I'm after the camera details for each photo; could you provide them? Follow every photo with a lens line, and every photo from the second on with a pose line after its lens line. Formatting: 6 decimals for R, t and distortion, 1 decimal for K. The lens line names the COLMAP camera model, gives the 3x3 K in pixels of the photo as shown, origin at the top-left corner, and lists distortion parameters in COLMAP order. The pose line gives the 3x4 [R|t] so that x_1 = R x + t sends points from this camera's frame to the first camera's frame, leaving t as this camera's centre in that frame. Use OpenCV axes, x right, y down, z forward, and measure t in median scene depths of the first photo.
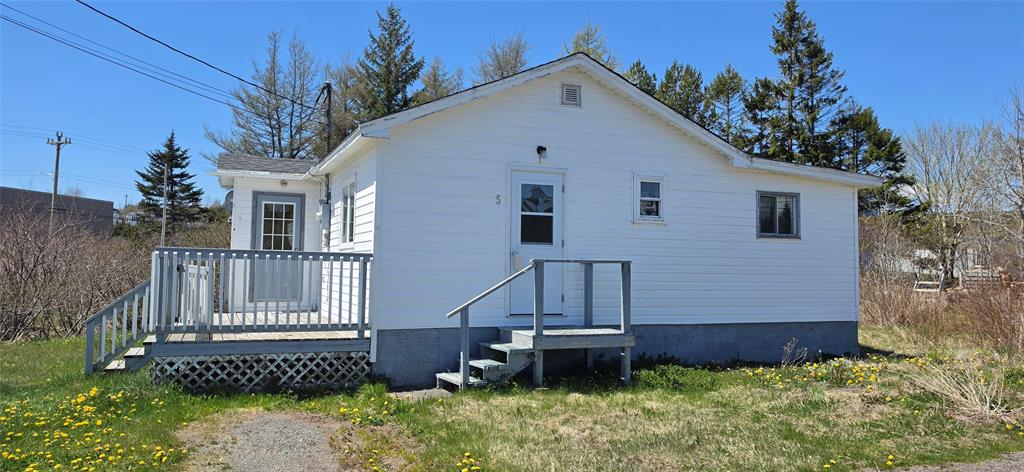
lens RADIAL K [[695.2, 0, 512.0], [0, 695.2, 236.0], [0, 0, 1]] dist [-0.000190, -0.000027]
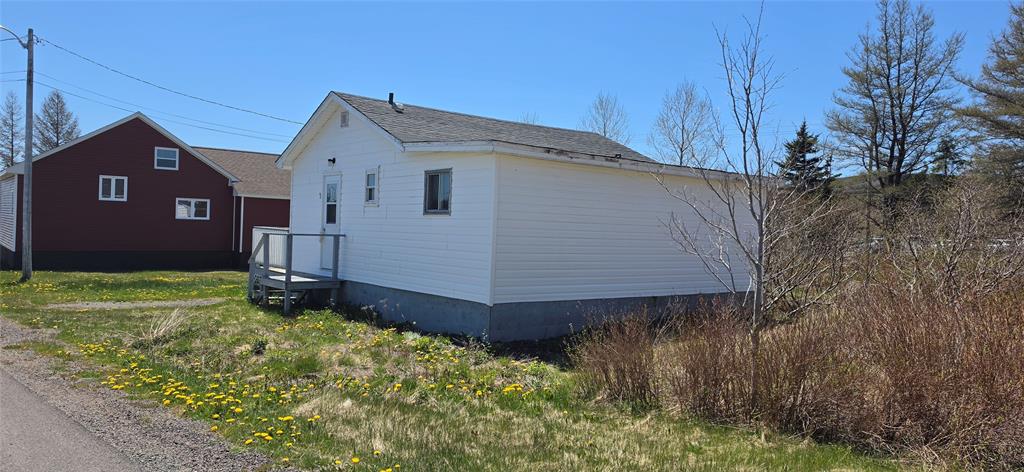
lens RADIAL K [[695.2, 0, 512.0], [0, 695.2, 236.0], [0, 0, 1]] dist [-0.000190, -0.000027]
pose [[0.334183, 0.004619, -0.942497, 1.398837], [0.021228, 0.999697, 0.012426, 0.025194], [0.942269, -0.024160, 0.333984, 0.755822]]
